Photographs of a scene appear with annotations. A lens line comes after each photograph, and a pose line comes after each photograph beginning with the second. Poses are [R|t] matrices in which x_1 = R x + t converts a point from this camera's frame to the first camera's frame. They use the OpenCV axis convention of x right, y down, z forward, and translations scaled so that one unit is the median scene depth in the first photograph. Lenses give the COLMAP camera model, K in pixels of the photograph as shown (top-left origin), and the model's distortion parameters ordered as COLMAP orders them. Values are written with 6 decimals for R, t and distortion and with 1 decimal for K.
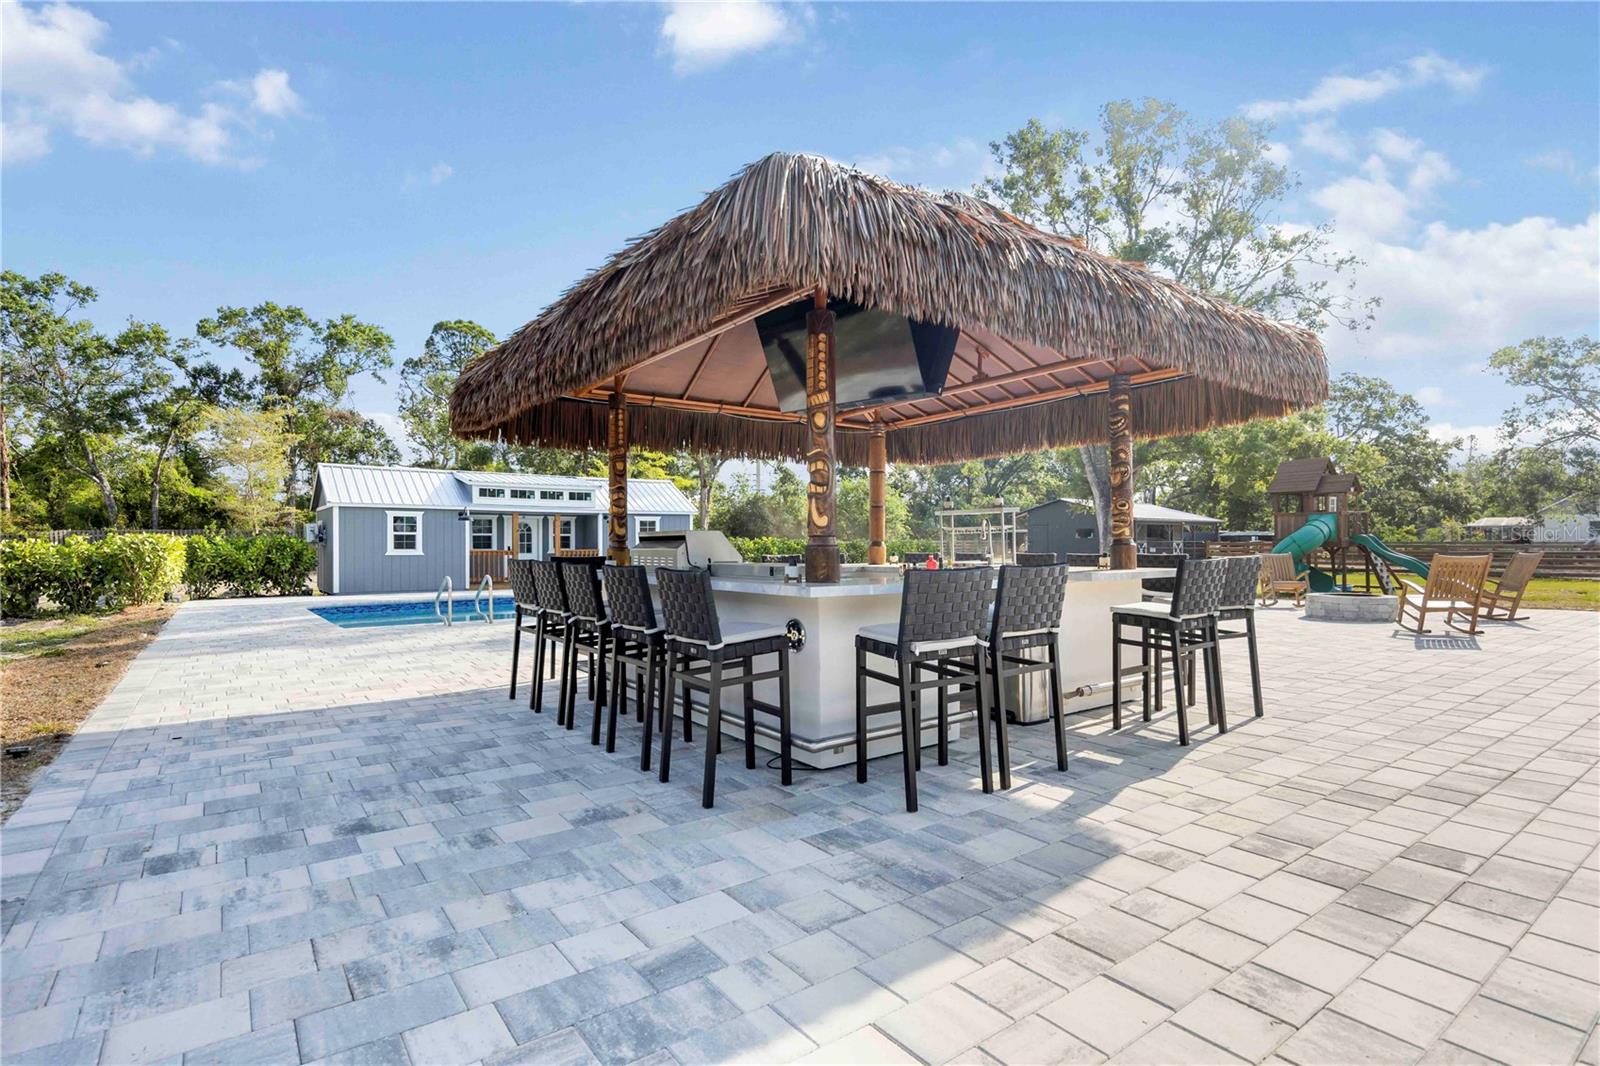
lens RADIAL K [[781.2, 0, 800.0], [0, 781.2, 533.0], [0, 0, 1]] dist [-0.009294, 0.000233]
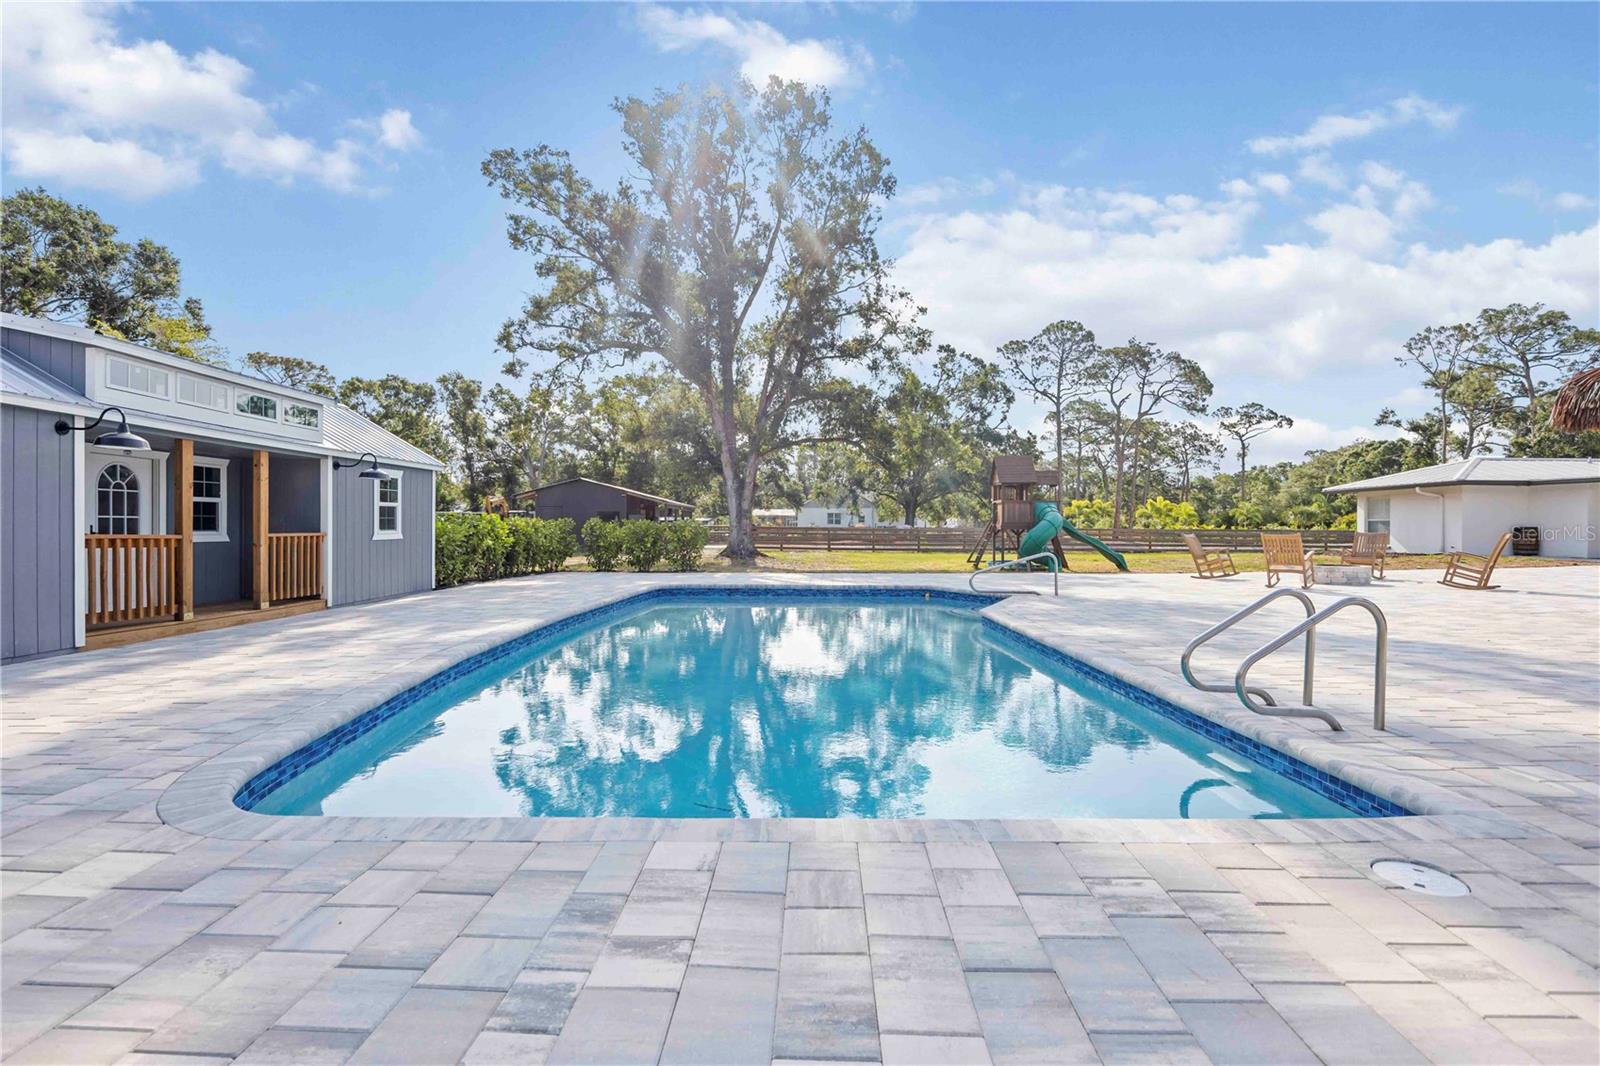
lens RADIAL K [[781.2, 0, 800.0], [0, 781.2, 533.0], [0, 0, 1]] dist [-0.009294, 0.000233]
pose [[0.611681, -0.002042, 0.791102, -0.452574], [-0.012614, 0.999844, 0.012333, 0.011716], [-0.791004, -0.017523, 0.611560, 0.486798]]
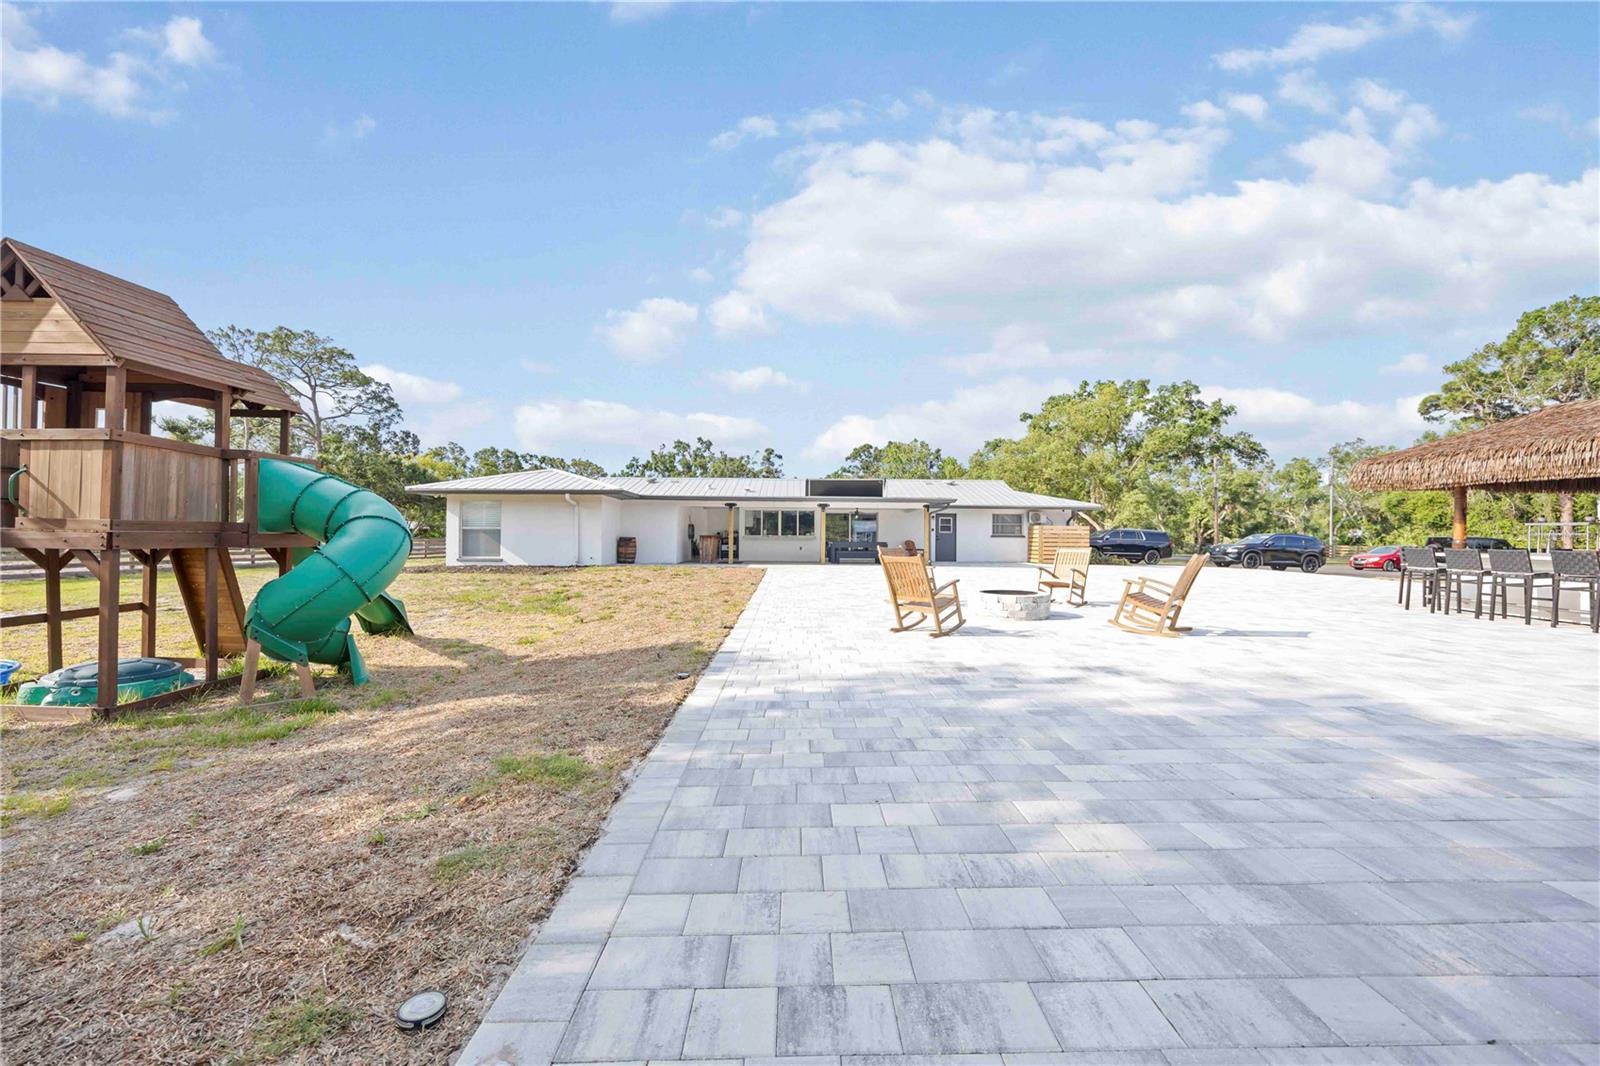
lens RADIAL K [[615.4, 0, 794.7], [0, 615.4, 550.9], [0, 0, 1]] dist [-0.000527, 0.000204]
pose [[-0.799579, -0.018735, 0.600269, 0.267923], [-0.019596, 0.999795, 0.005103, 0.013106], [-0.600242, -0.007683, -0.799782, 0.938671]]
